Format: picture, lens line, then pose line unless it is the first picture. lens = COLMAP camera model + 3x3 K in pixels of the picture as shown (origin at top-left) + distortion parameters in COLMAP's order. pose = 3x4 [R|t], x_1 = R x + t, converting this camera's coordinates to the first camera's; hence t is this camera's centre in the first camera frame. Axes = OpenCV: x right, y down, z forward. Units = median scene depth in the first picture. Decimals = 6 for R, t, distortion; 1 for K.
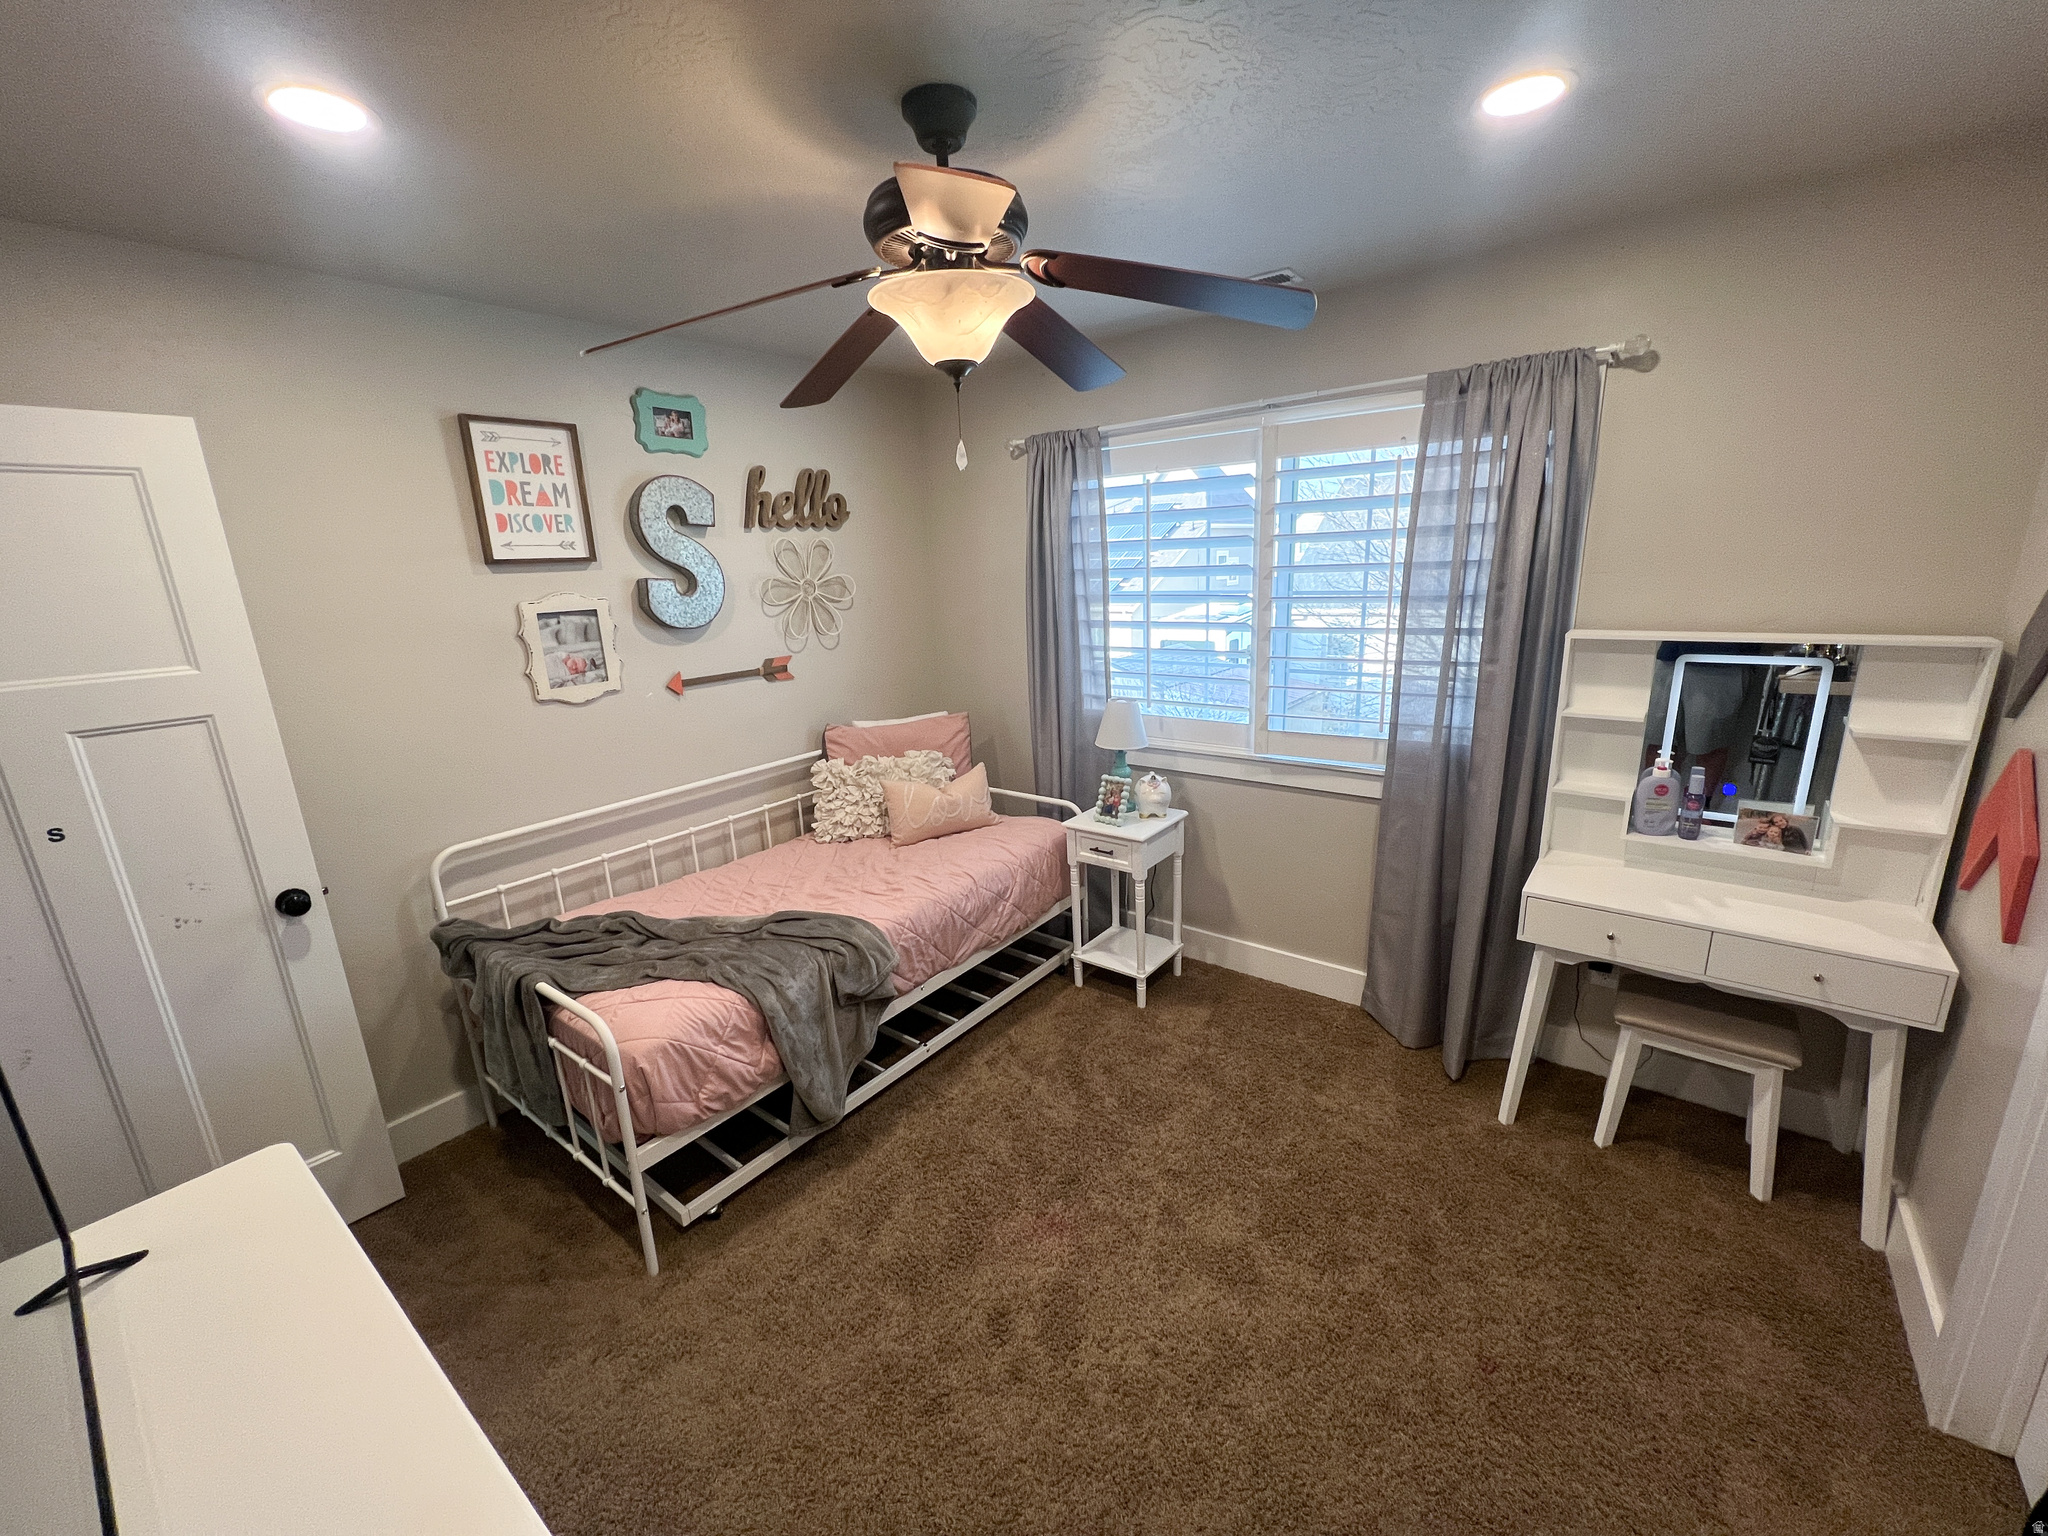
lens RADIAL K [[823.4, 0, 1019.2], [0, 823.4, 770.5], [0, 0, 1]] dist [0.001317, -0.000033]
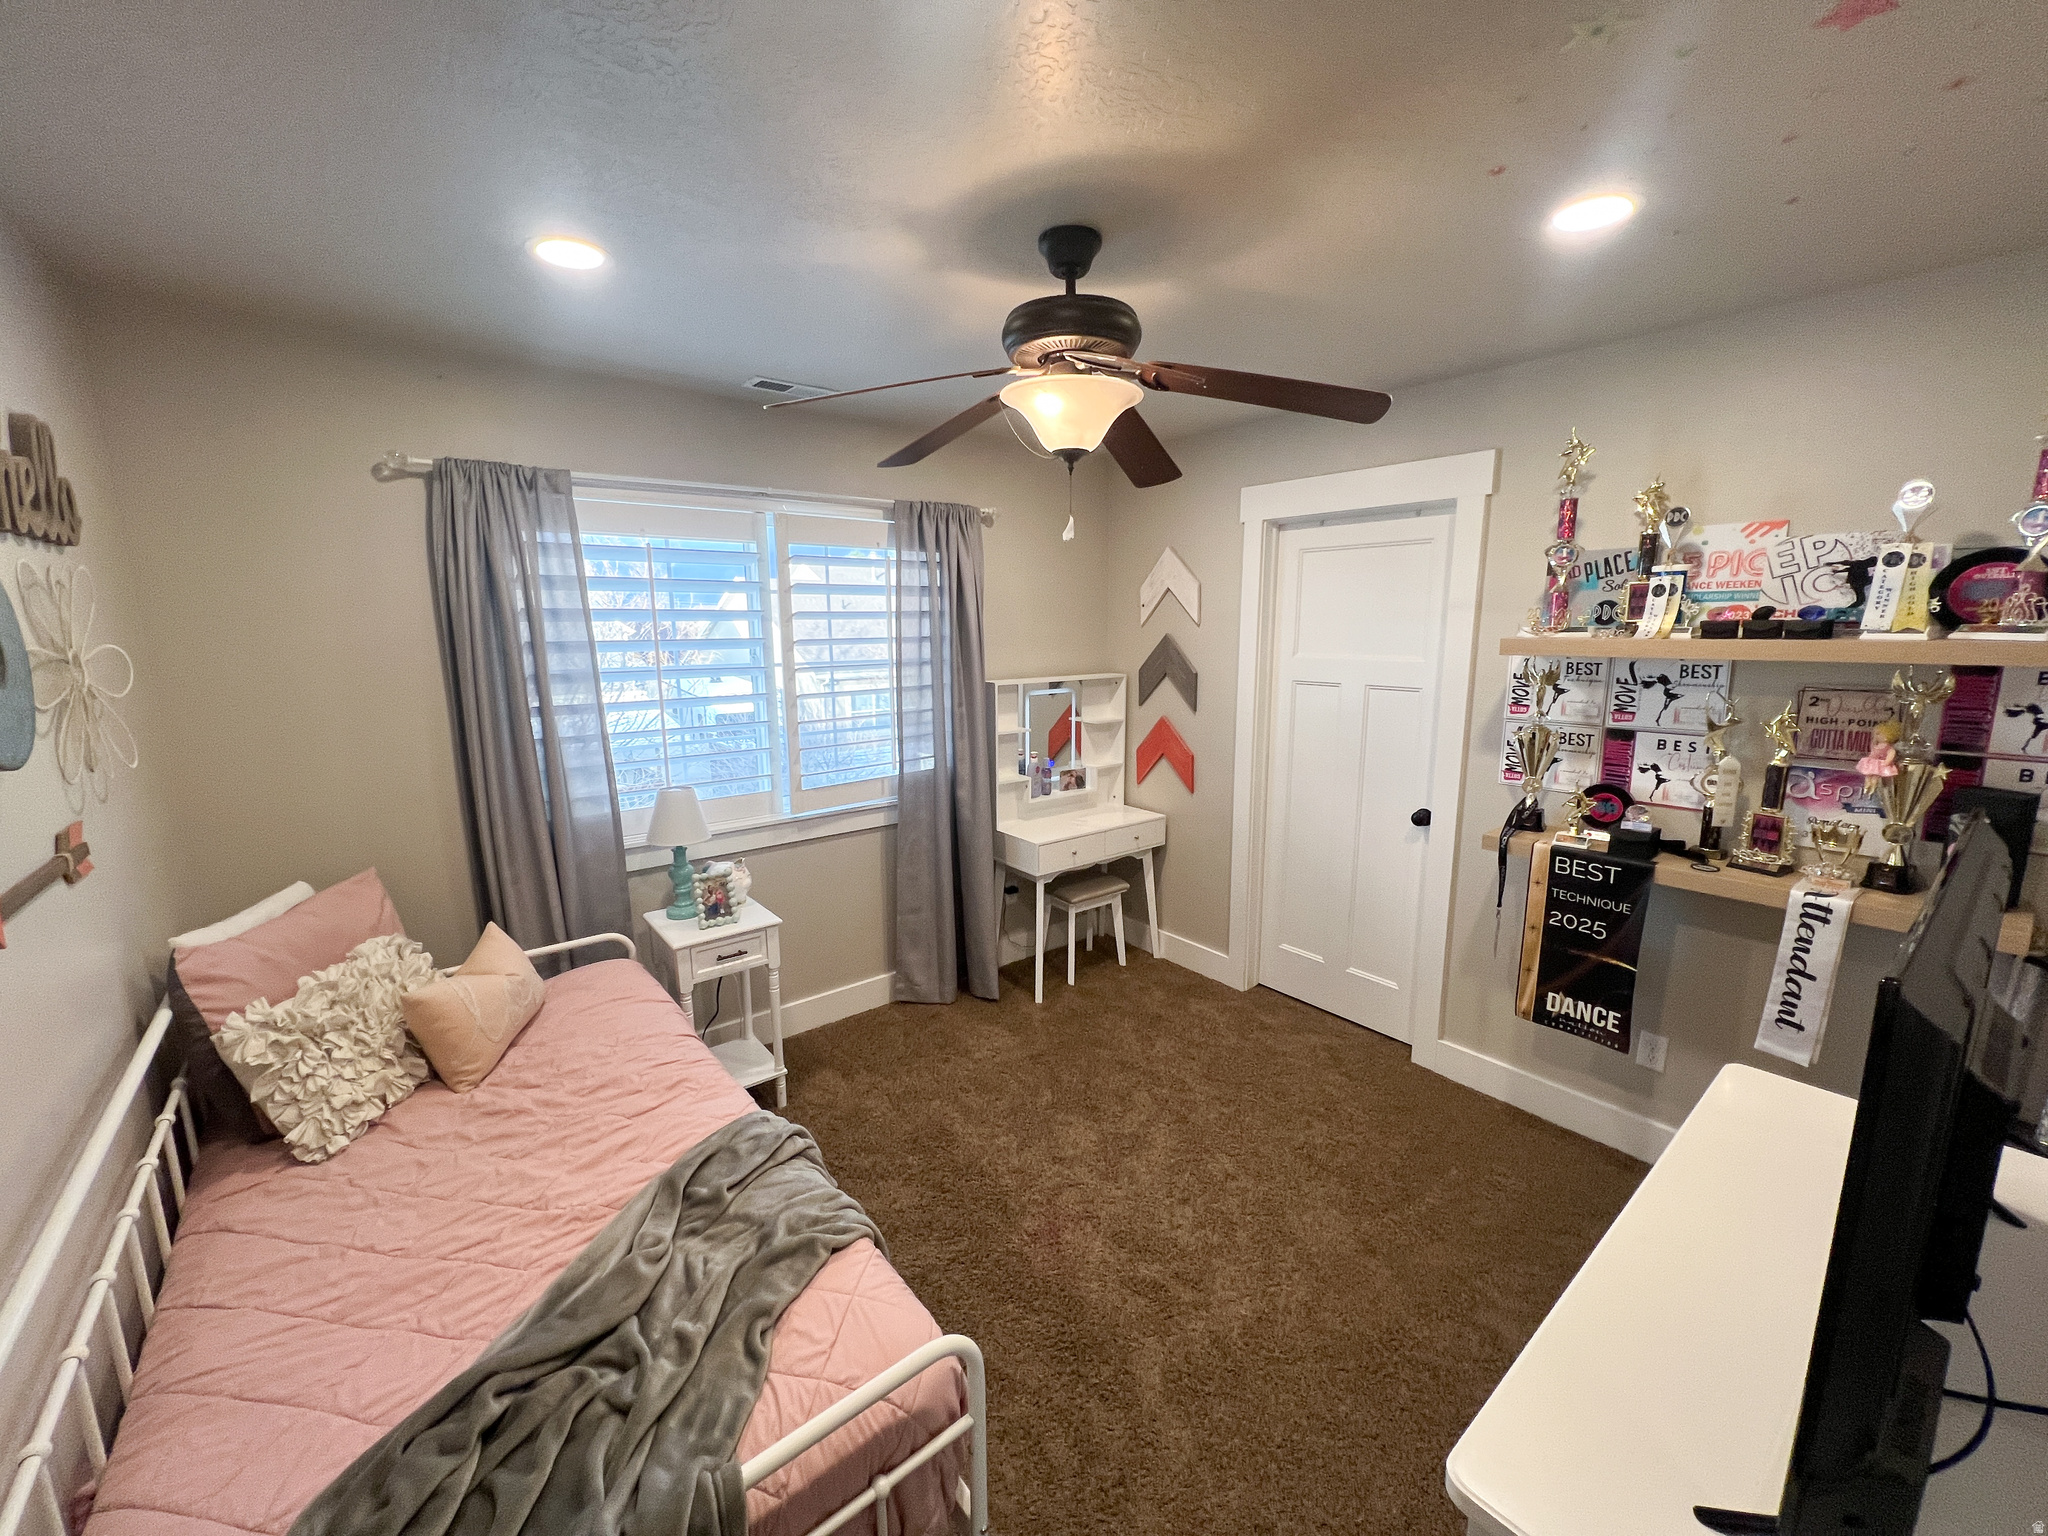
lens RADIAL K [[823.4, 0, 1023.4], [0, 823.4, 768.7], [0, 0, 1]] dist [0.001317, -0.000033]
pose [[0.223571, -0.131425, 0.965787, -0.793315], [0.243258, 0.967036, 0.075283, -0.103214], [-0.943844, 0.218105, 0.248171, 0.545392]]
